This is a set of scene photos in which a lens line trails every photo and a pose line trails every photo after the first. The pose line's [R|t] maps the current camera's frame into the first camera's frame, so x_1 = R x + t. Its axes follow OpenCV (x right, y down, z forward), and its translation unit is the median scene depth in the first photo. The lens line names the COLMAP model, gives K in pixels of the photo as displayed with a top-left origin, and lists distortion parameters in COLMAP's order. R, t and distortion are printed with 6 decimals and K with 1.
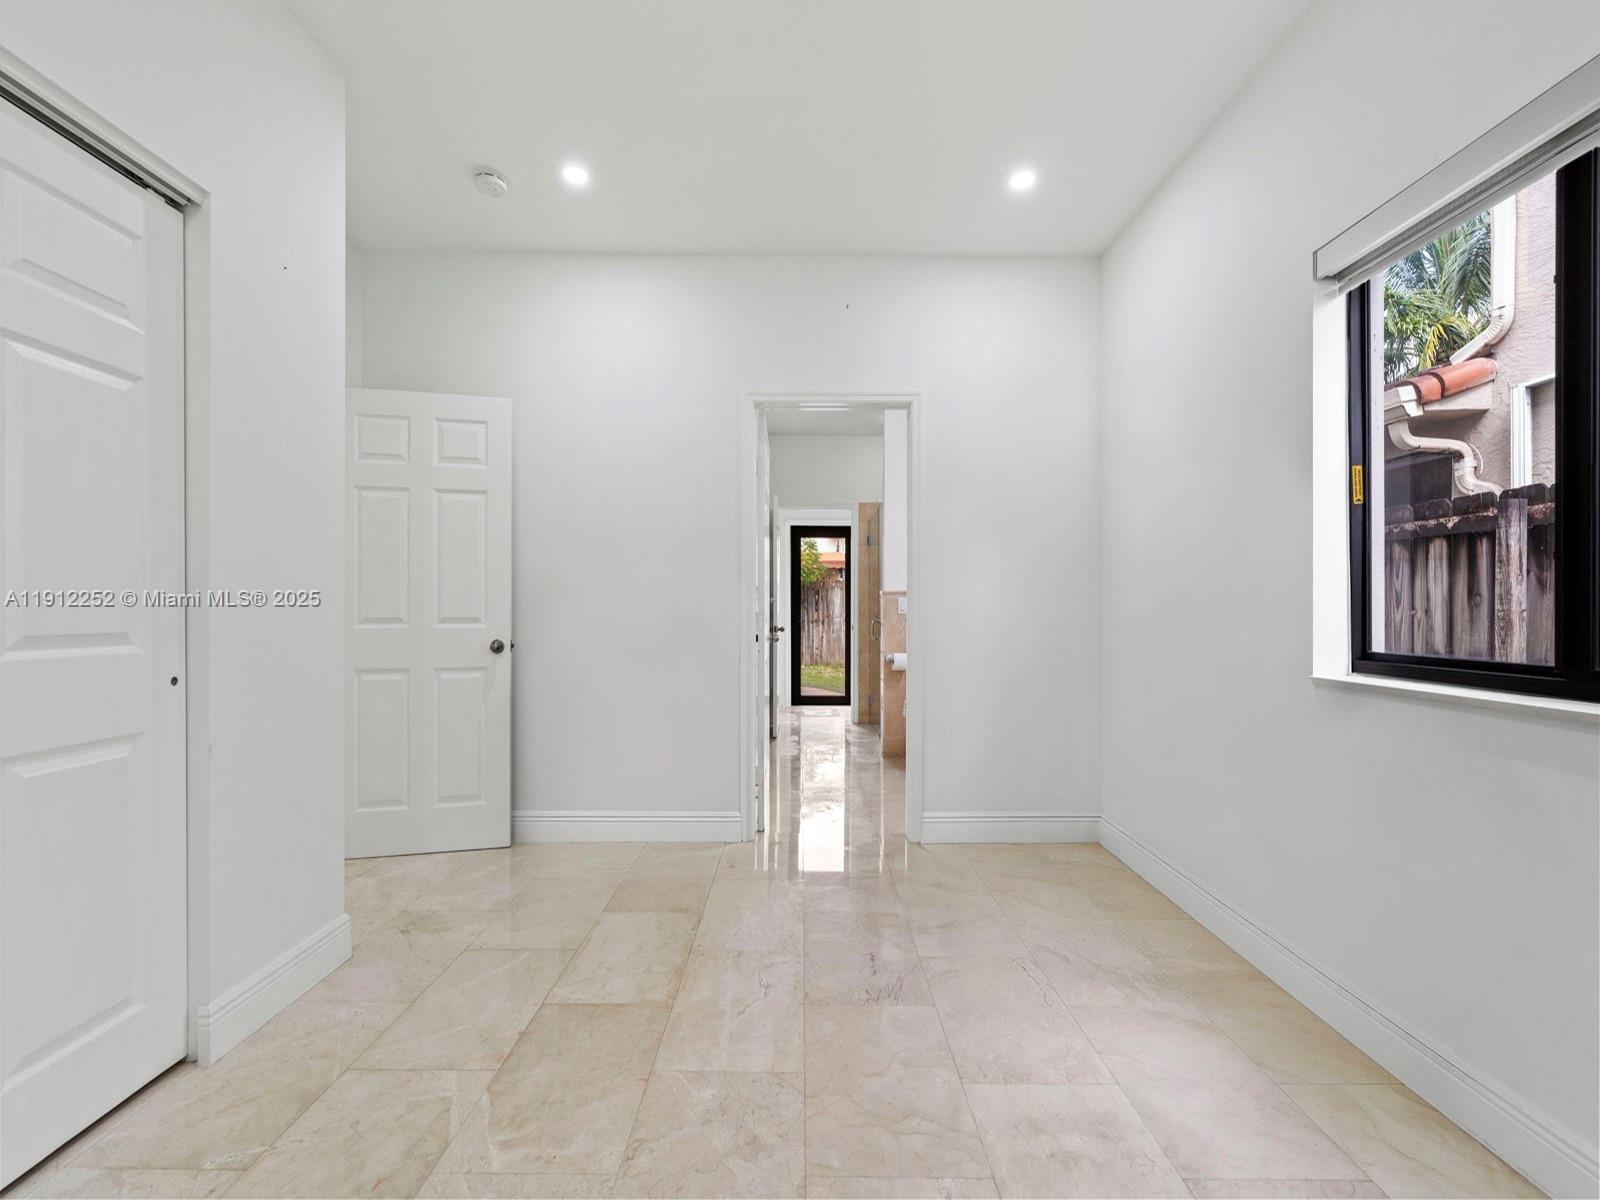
lens RADIAL K [[650.6, 0, 800.8], [0, 650.6, 600.3], [0, 0, 1]] dist [0.001003, -0.001162]
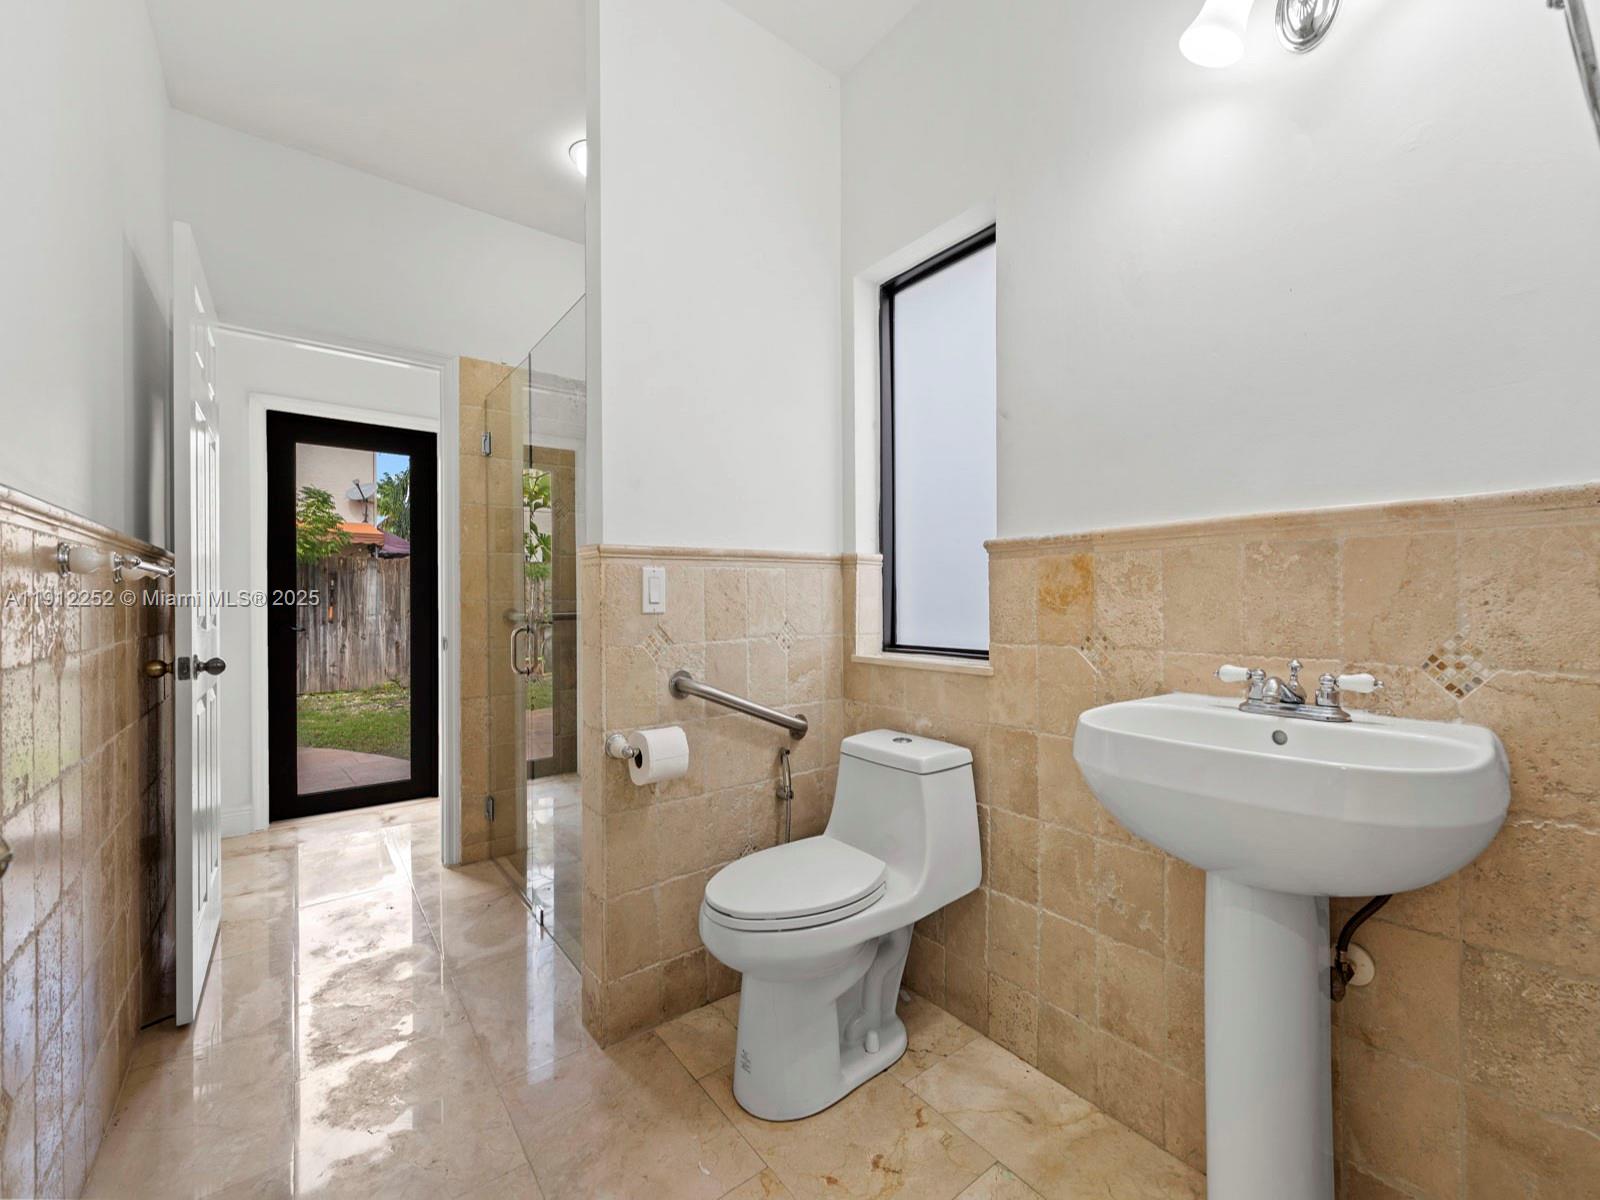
lens RADIAL K [[650.6, 0, 791.9], [0, 650.6, 598.4], [0, 0, 1]] dist [0.001003, -0.001162]
pose [[0.799654, -0.003066, 0.600454, 0.003893], [-0.002060, 0.999967, 0.007849, 0.006975], [-0.600458, -0.007514, 0.799621, 0.436158]]
